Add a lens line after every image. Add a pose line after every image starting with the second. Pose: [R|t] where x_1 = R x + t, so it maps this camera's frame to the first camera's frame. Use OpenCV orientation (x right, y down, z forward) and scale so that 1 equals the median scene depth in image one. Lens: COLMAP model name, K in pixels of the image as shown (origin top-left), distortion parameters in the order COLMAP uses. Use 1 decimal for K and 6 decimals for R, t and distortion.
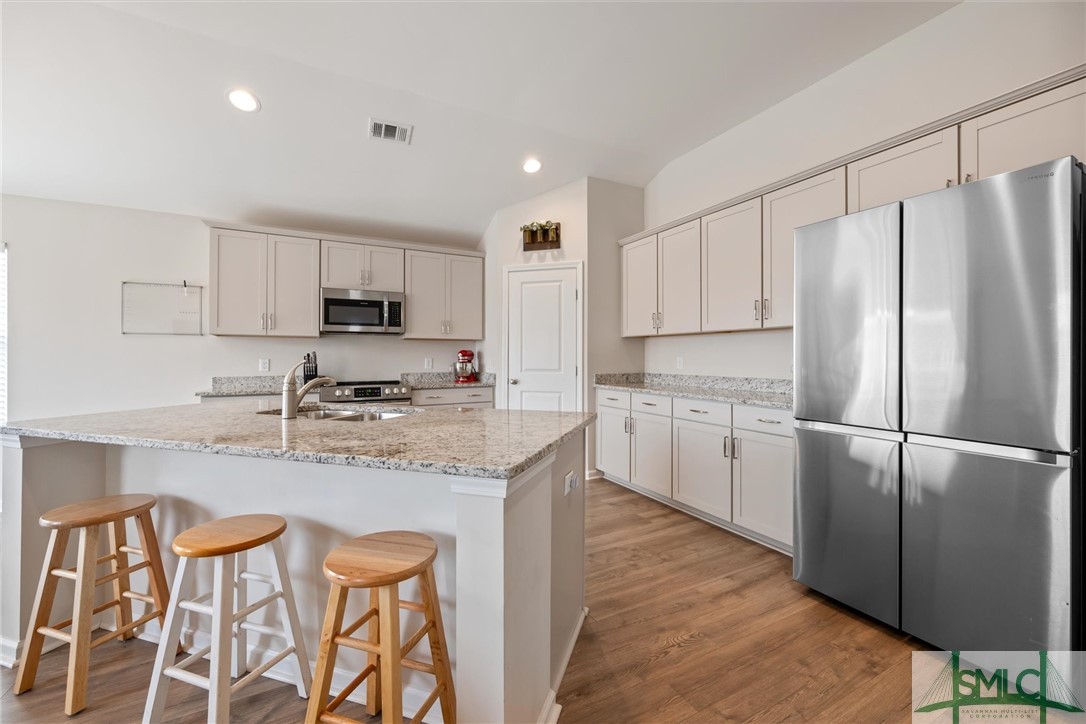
lens RADIAL K [[431.0, 0, 549.0], [0, 431.0, 357.6], [0, 0, 1]] dist [-0.000805, -0.000486]
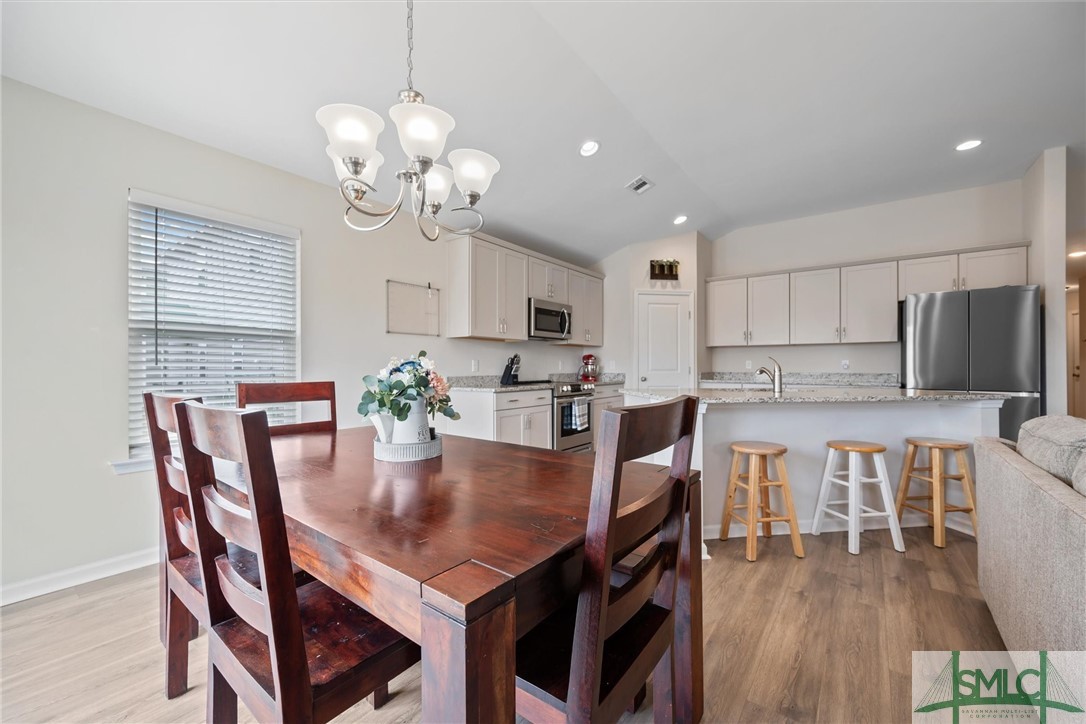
lens RADIAL K [[431.0, 0, 549.1], [0, 431.0, 362.2], [0, 0, 1]] dist [-0.000805, -0.000486]
pose [[0.901985, 0.004798, 0.431741, -0.971847], [0.000281, 0.999932, -0.011698, 0.021917], [-0.431768, 0.010673, 0.901922, -0.047540]]
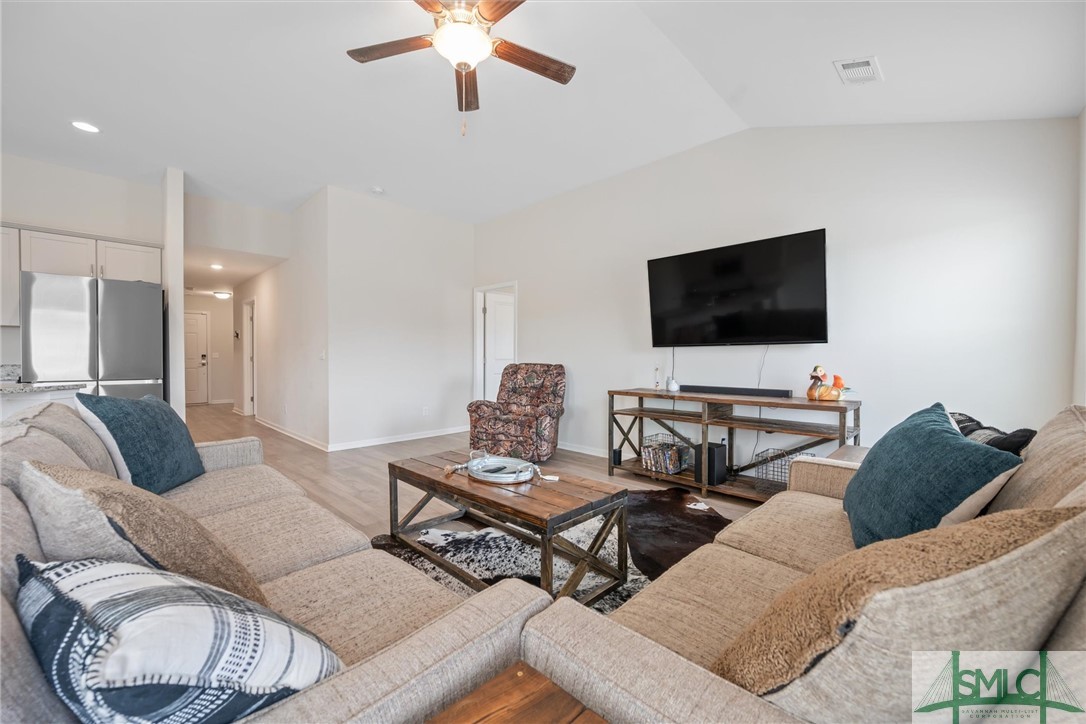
lens RADIAL K [[431.0, 0, 546.4], [0, 431.0, 356.6], [0, 0, 1]] dist [-0.000805, -0.000486]
pose [[-0.314617, -0.002344, 0.949216, -0.908908], [-0.000828, 0.999997, 0.002195, 0.018222], [-0.949218, -0.000095, -0.314618, -0.252843]]
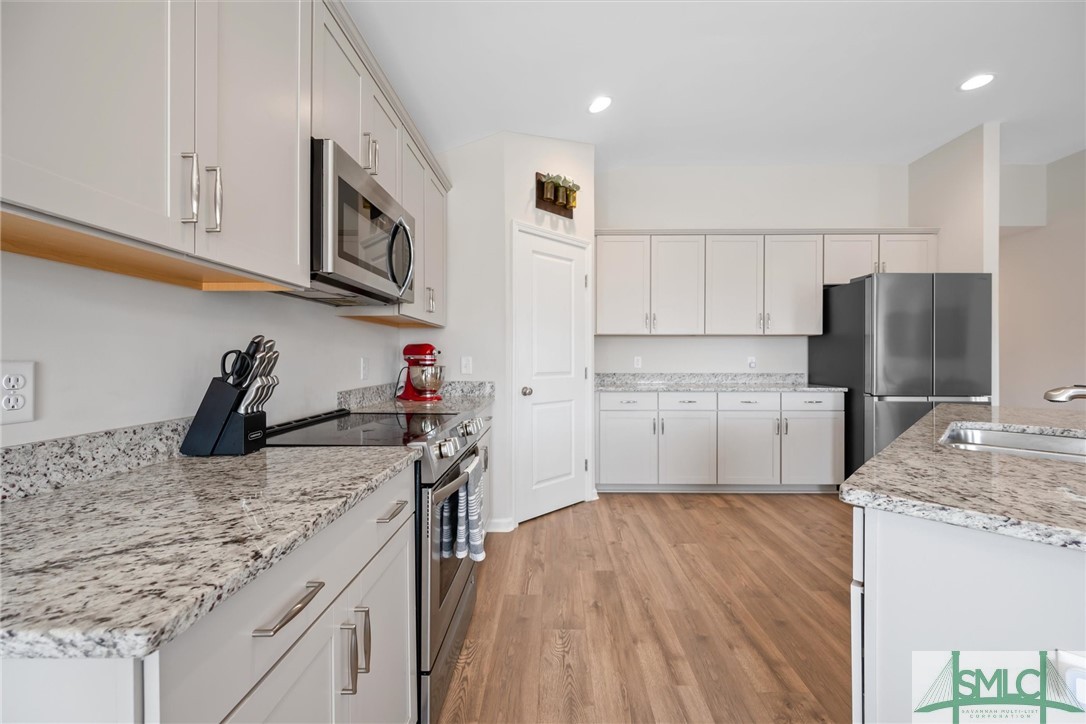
lens RADIAL K [[431.0, 0, 548.7], [0, 431.0, 357.0], [0, 0, 1]] dist [-0.000805, -0.000486]
pose [[0.481411, 0.000858, 0.876495, -0.726521], [0.001015, 0.999998, -0.001537, 0.001967], [-0.876494, 0.001630, 0.481409, 0.691007]]
